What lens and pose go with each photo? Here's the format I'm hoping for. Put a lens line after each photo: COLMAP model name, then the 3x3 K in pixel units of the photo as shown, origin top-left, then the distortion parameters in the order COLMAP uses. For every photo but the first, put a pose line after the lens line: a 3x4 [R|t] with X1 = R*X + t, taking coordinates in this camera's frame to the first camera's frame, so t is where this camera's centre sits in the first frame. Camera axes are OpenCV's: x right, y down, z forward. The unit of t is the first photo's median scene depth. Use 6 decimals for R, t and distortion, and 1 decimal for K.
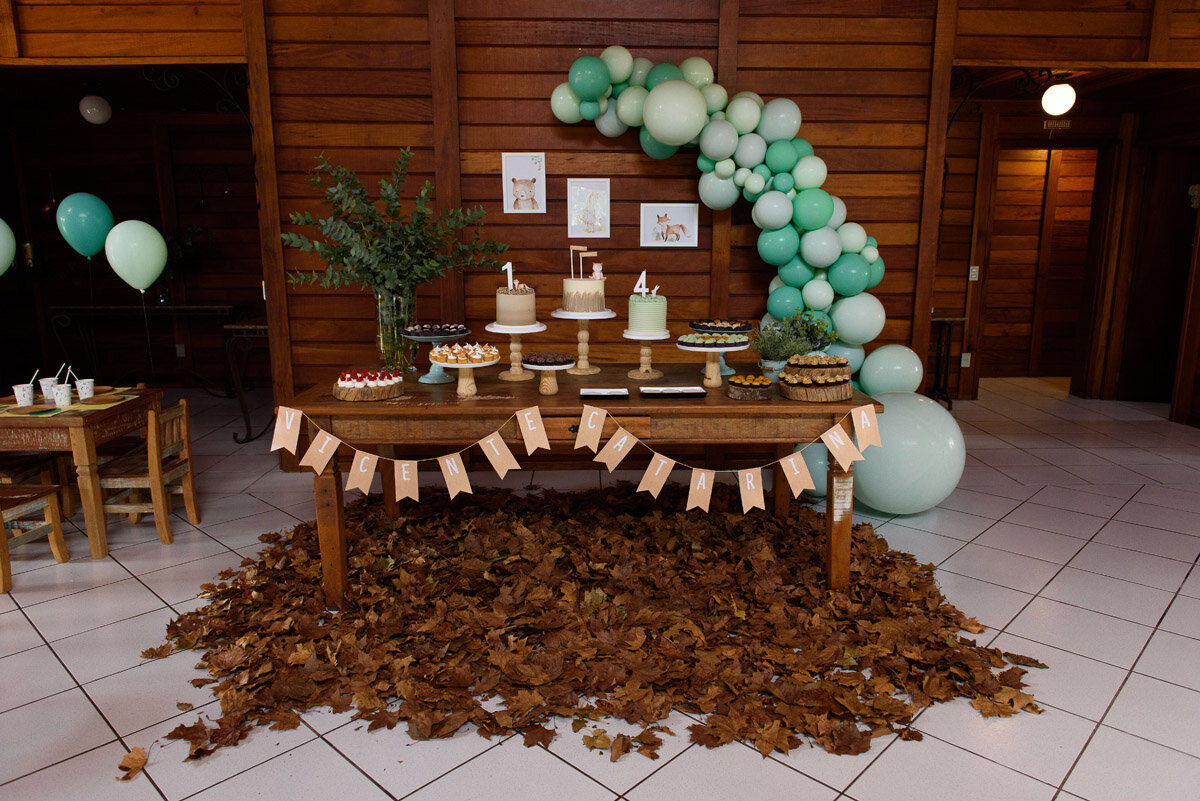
lens RADIAL K [[806.4, 0, 600.0], [0, 806.4, 400.5], [0, 0, 1]] dist [0.003570, -0.000080]
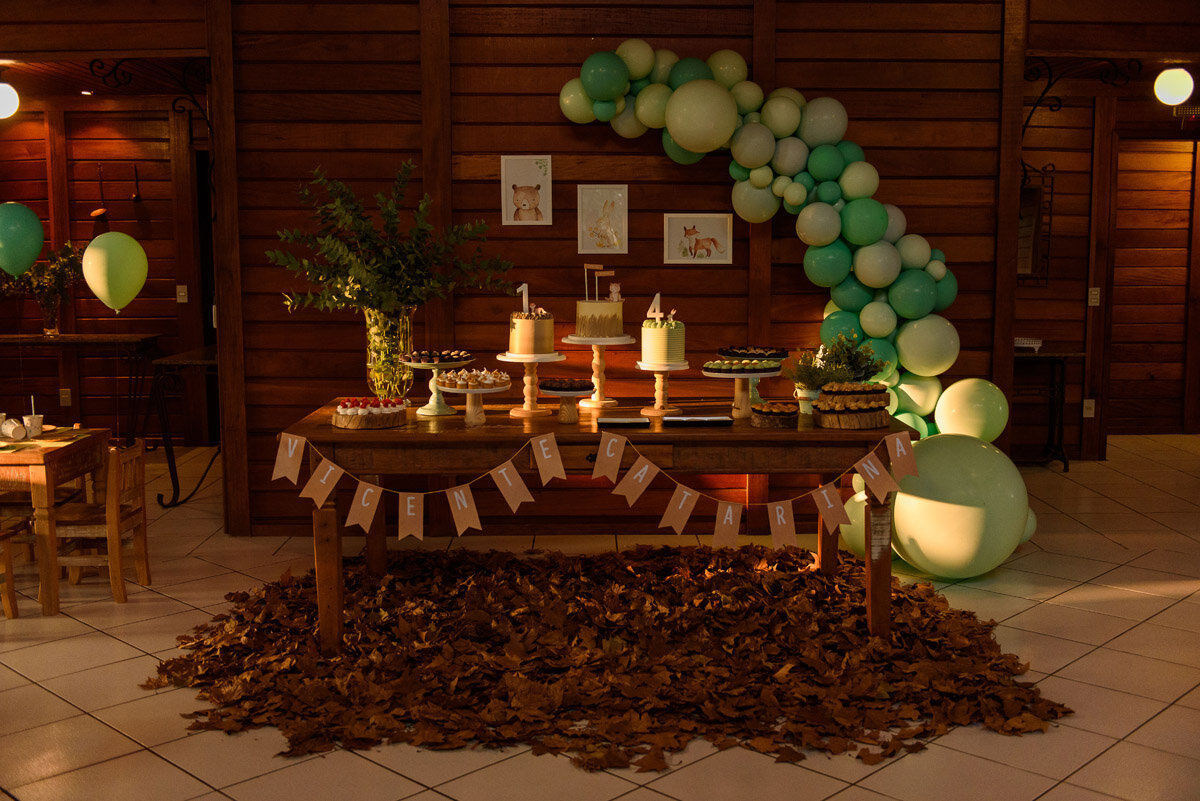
lens RADIAL K [[1257.3, 0, 600.0], [0, 1257.3, 400.5], [0, 0, 1]] dist [-0.015422, 0.005155]
pose [[0.999977, -0.000352, -0.006825, -0.008264], [-0.000172, 0.997068, -0.076521, 0.054319], [0.006832, 0.076521, 0.997045, -0.314890]]
